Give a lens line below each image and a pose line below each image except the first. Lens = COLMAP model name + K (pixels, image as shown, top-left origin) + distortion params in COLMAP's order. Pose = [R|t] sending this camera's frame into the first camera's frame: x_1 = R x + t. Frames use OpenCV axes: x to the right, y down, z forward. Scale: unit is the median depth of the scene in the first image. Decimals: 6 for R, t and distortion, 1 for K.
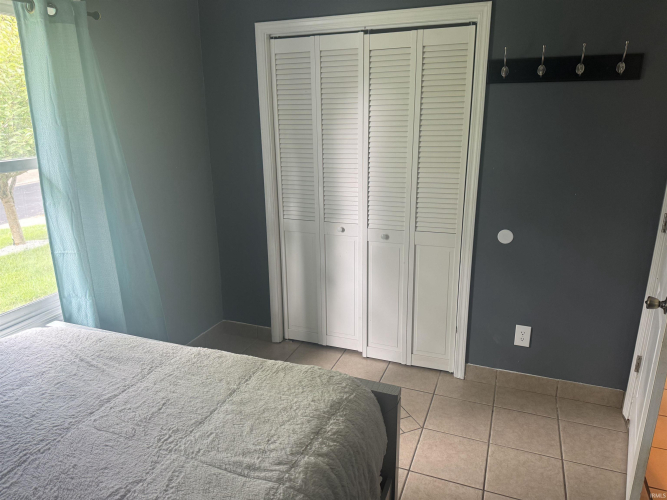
lens RADIAL K [[471.6, 0, 333.4], [0, 471.6, 250.5], [0, 0, 1]] dist [0.012836, -0.007833]
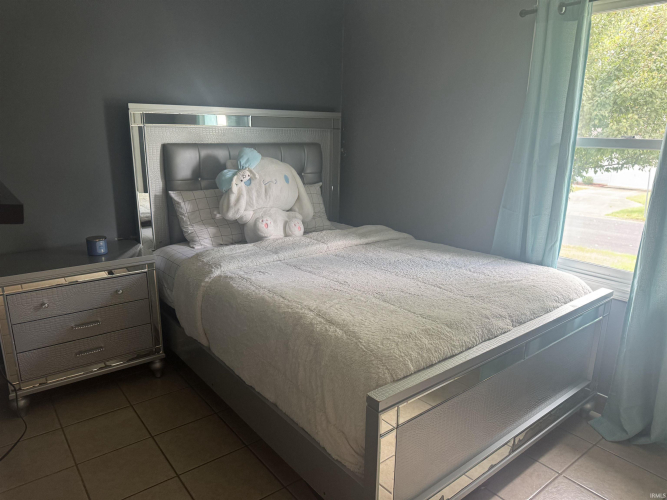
lens RADIAL K [[471.6, 0, 334.2], [0, 471.6, 249.4], [0, 0, 1]] dist [0.012836, -0.007833]
pose [[-0.502714, 0.221398, -0.835621, 1.015030], [-0.248582, 0.888794, 0.385034, -0.316162], [0.827941, 0.401283, -0.391774, 1.405134]]
